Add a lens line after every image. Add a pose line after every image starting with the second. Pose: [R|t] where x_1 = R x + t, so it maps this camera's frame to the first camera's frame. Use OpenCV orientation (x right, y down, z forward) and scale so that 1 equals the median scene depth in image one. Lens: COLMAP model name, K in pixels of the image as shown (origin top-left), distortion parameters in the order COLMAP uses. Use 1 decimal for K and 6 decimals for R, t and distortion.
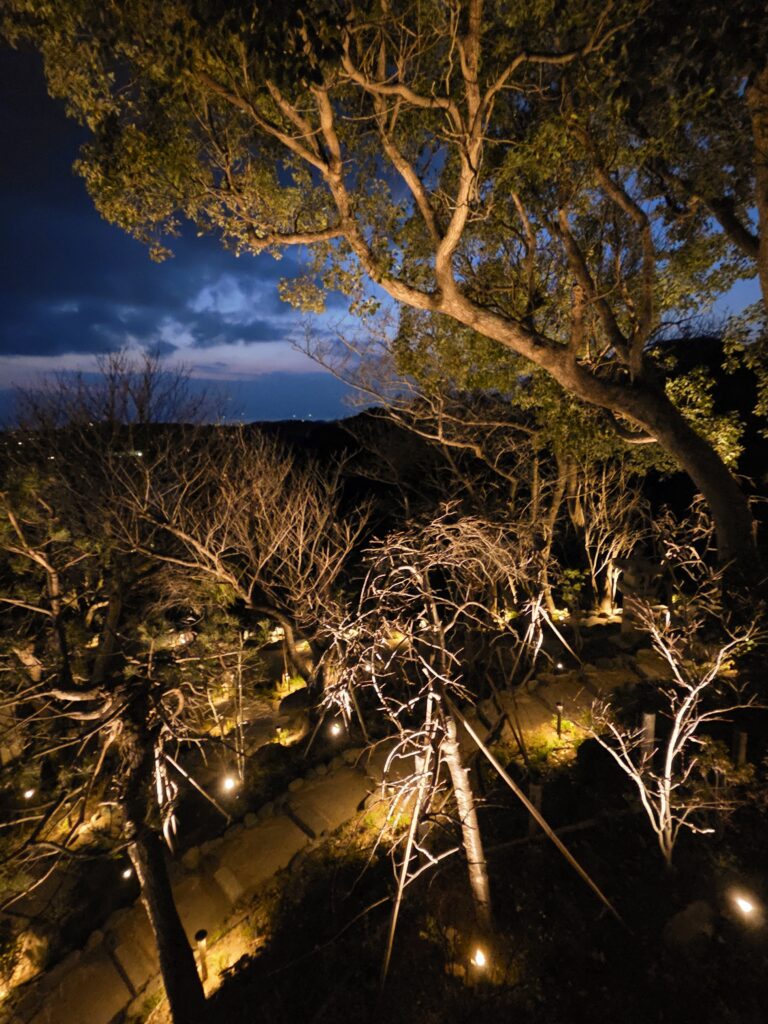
lens RADIAL K [[478.5, 0, 384.1], [0, 478.5, 511.9], [0, 0, 1]] dist [0.029348, -0.000293]
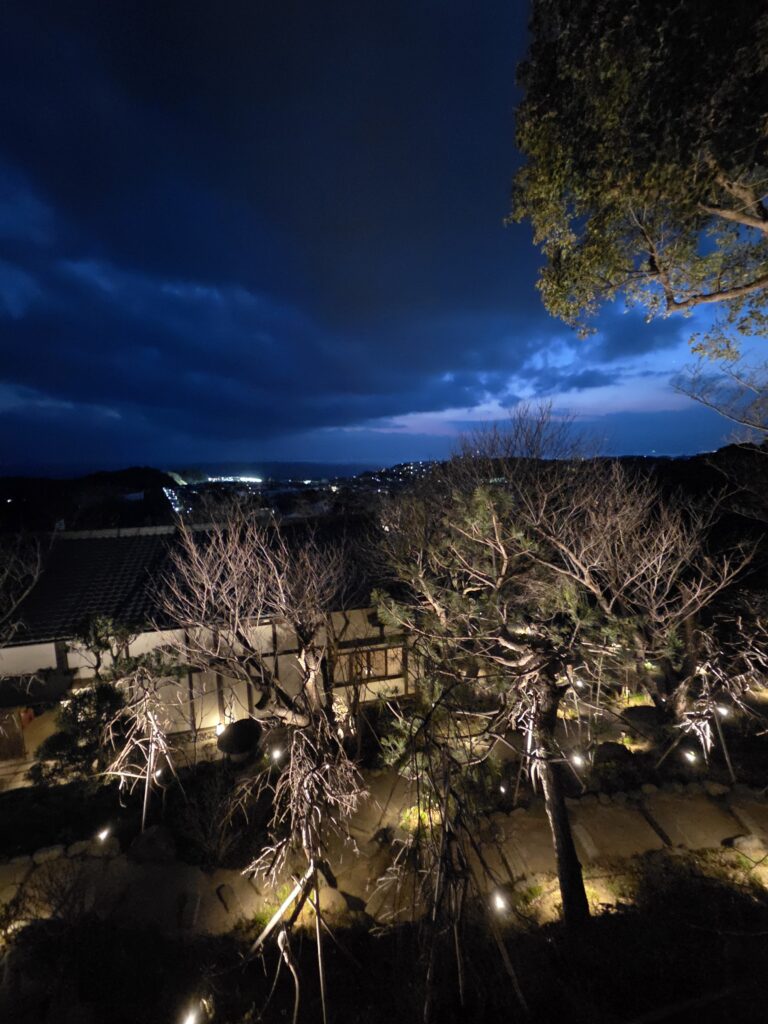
lens RADIAL K [[410.7, 0, 383.8], [0, 410.7, 511.0], [0, 0, 1]] dist [0.000145, -0.000538]
pose [[0.788569, 0.091287, -0.608133, -0.125556], [-0.125290, 0.992028, -0.013551, 0.025087], [0.602048, 0.086879, 0.793719, -0.127391]]
